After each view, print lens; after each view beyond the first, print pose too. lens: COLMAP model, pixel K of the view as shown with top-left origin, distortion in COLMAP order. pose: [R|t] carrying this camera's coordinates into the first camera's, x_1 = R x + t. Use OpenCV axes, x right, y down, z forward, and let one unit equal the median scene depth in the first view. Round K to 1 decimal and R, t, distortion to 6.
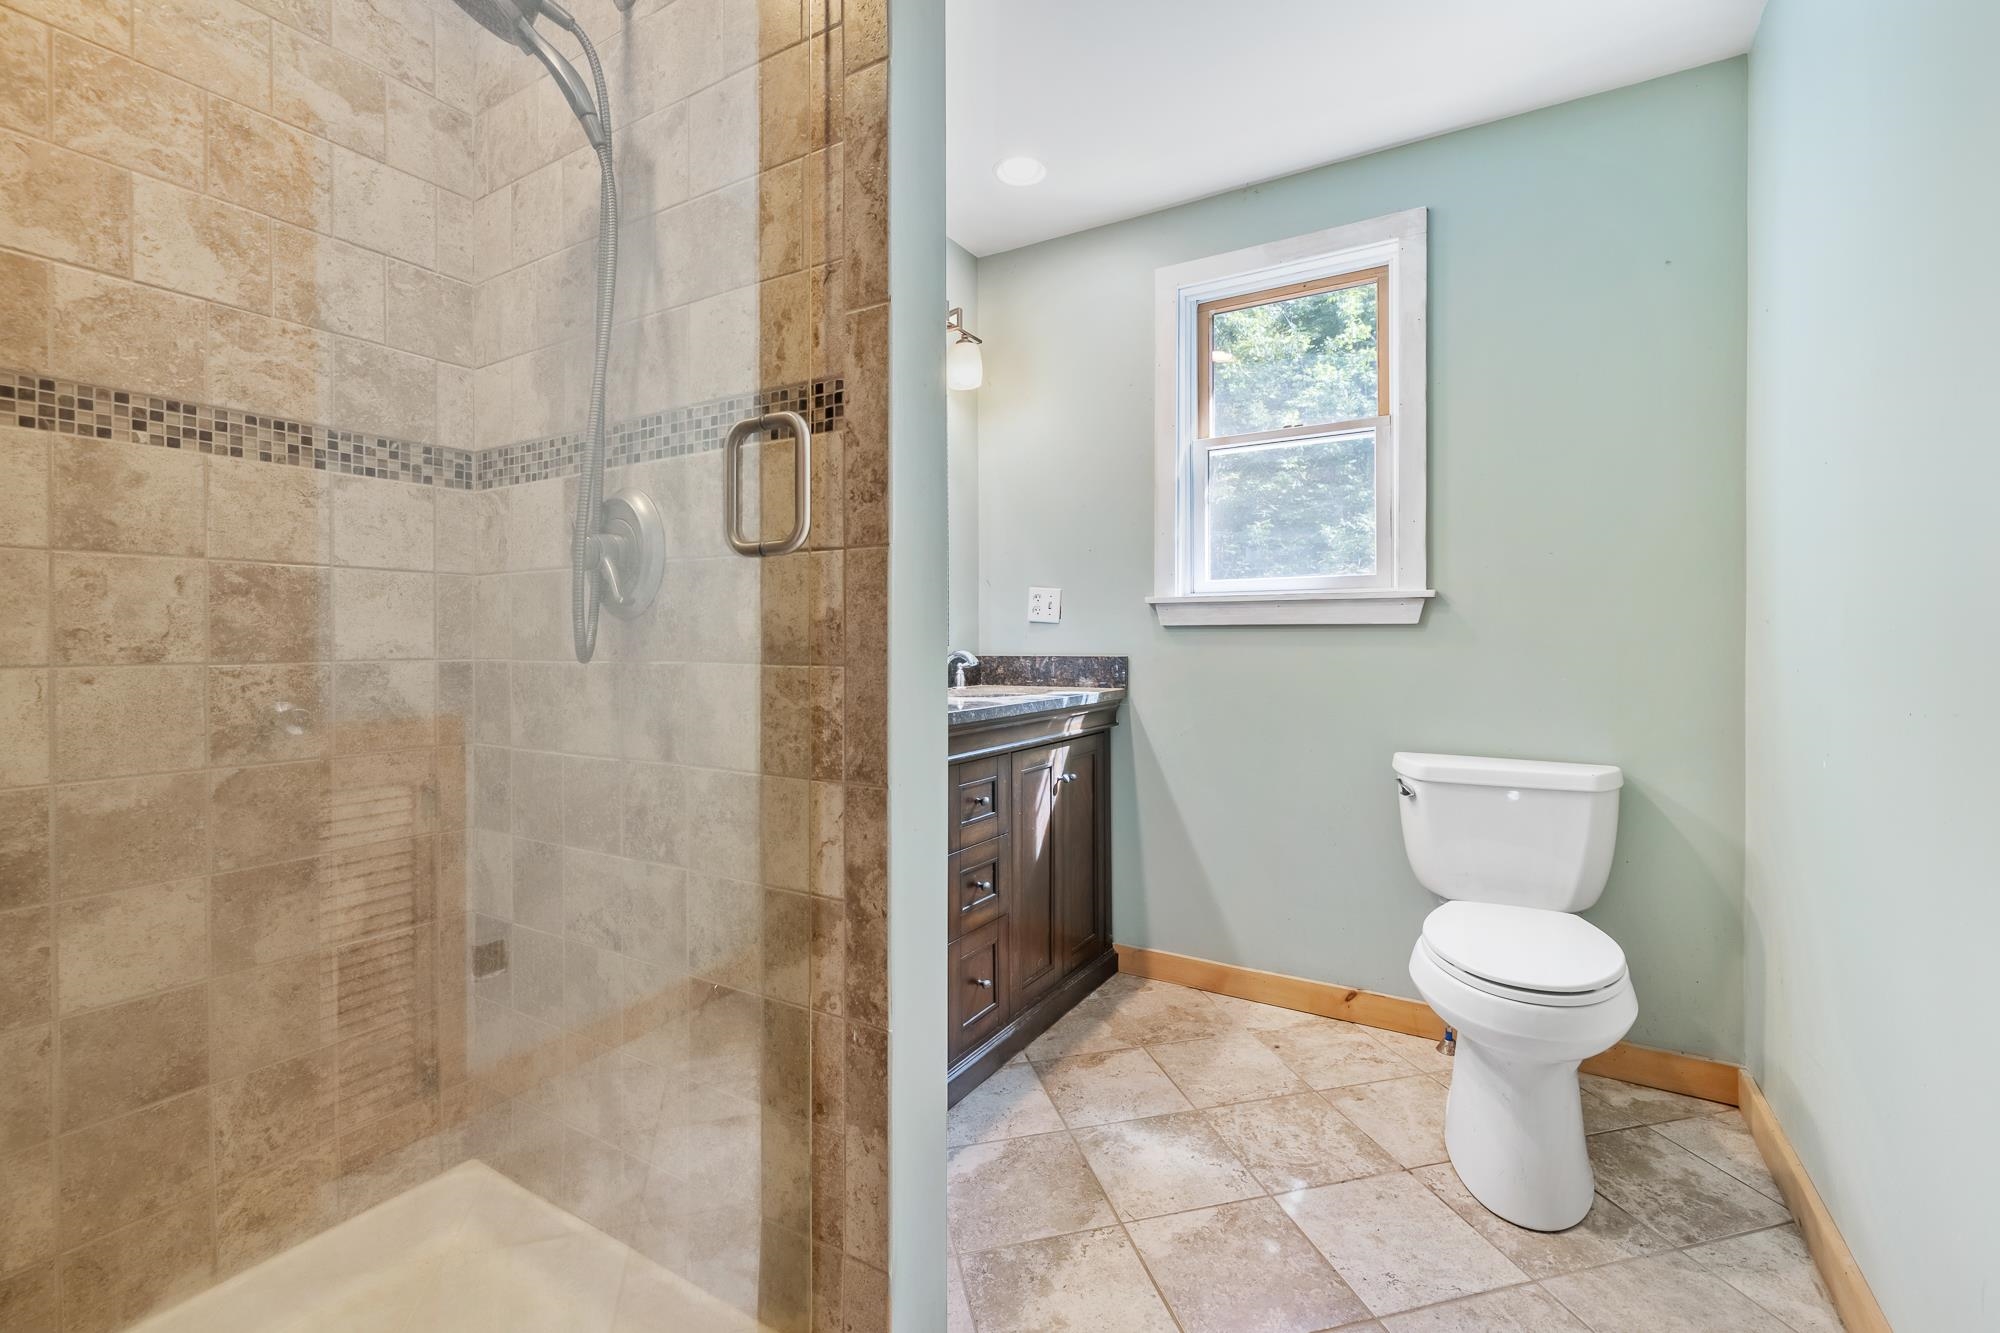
lens RADIAL K [[862.5, 0, 1001.2], [0, 862.5, 635.7], [0, 0, 1]] dist [-0.000381, -0.000580]
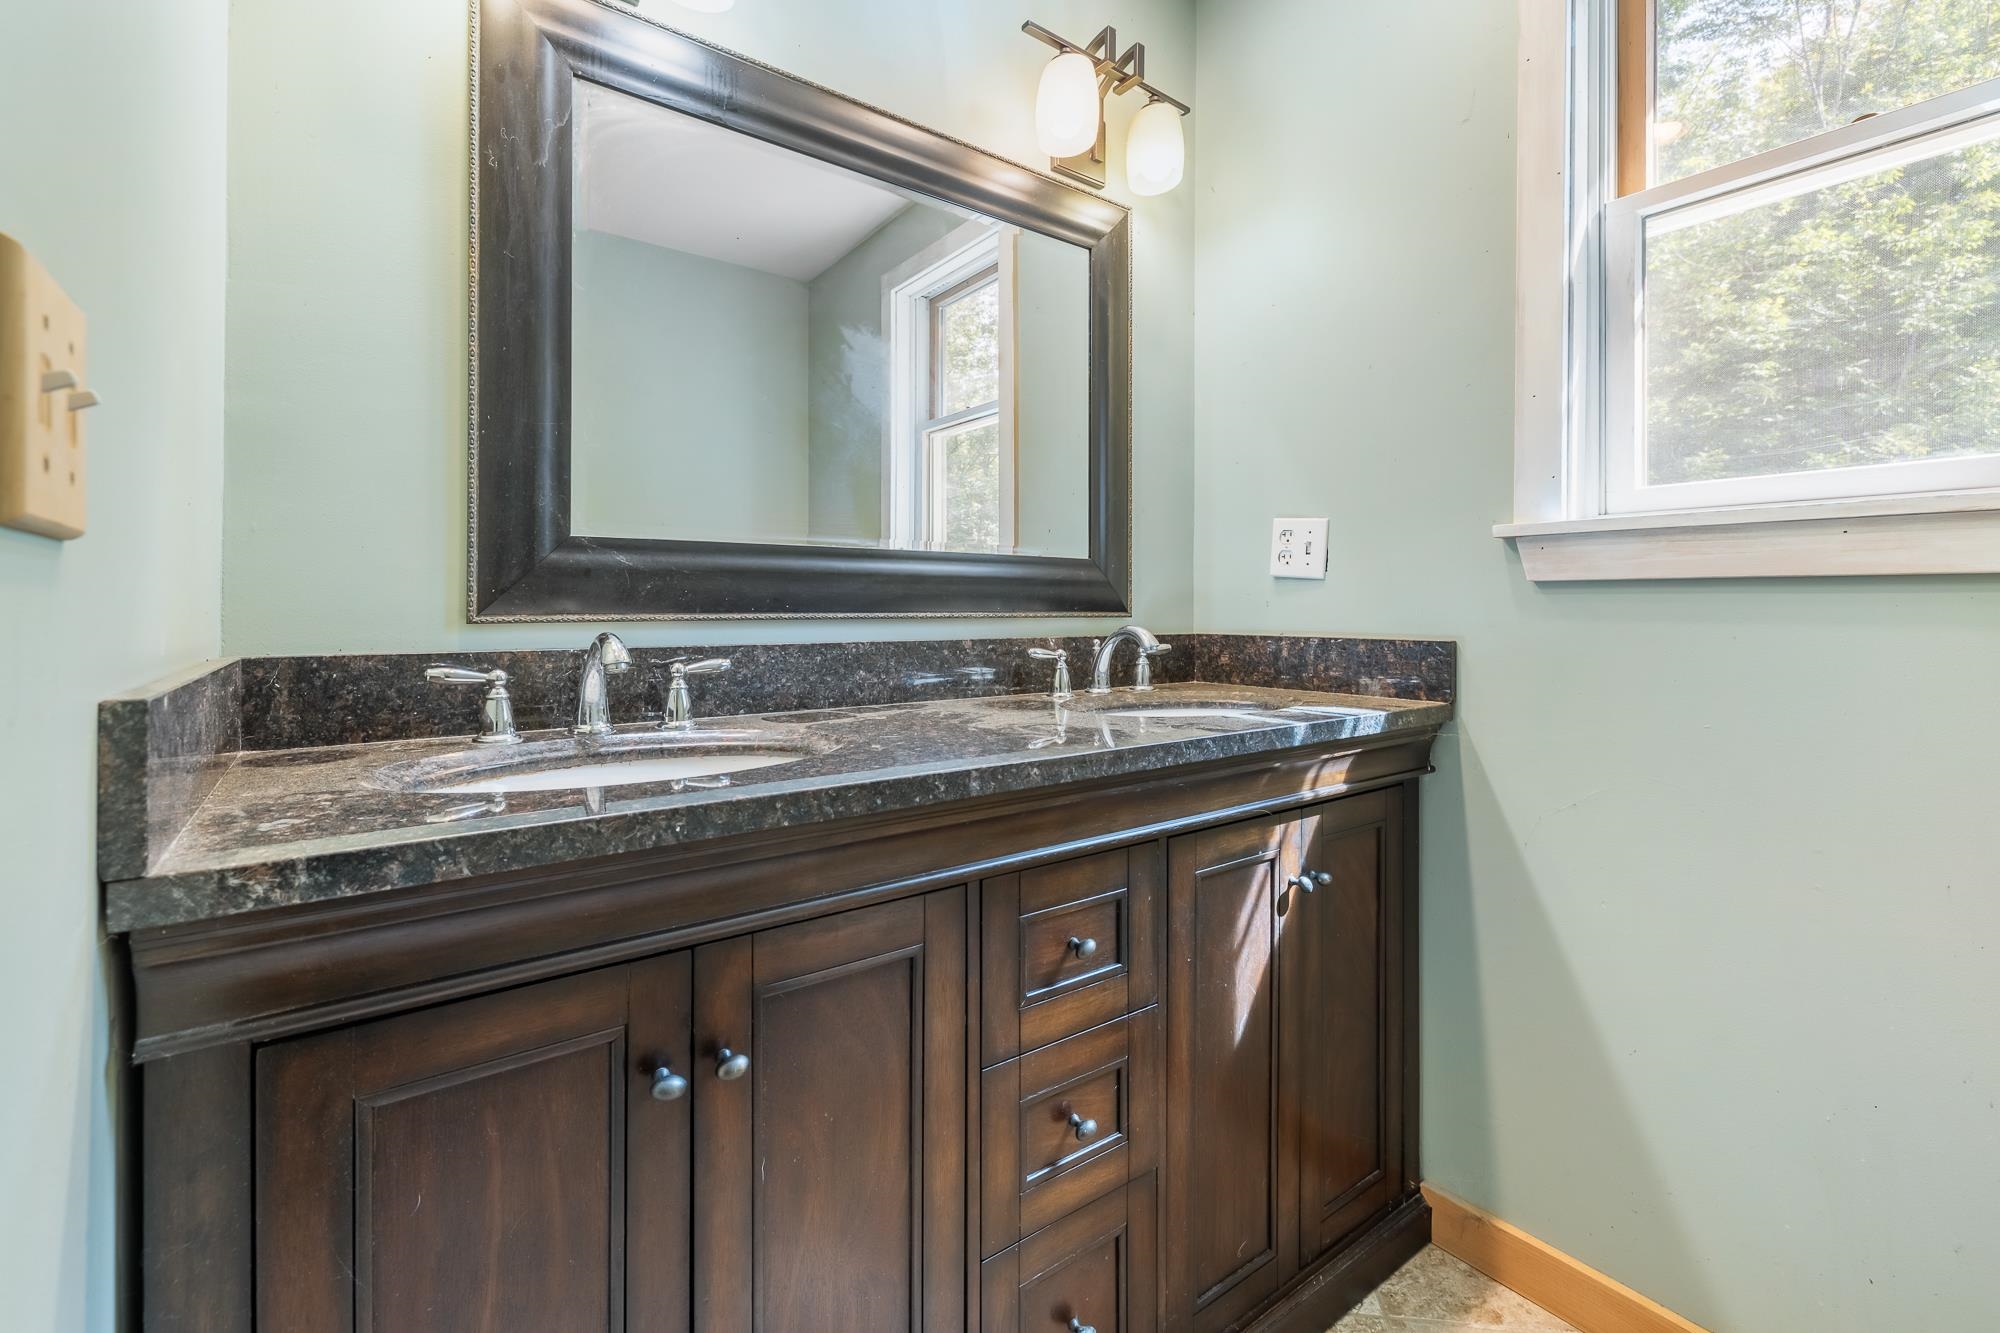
lens RADIAL K [[874.7, 0, 1011.8], [0, 874.7, 604.8], [0, 0, 1]] dist [-0.002261, -0.000360]
pose [[0.930917, 0.003889, -0.365209, 0.092682], [-0.003190, 0.999992, 0.002516, 0.001700], [0.365216, -0.001177, 0.930922, 0.424403]]
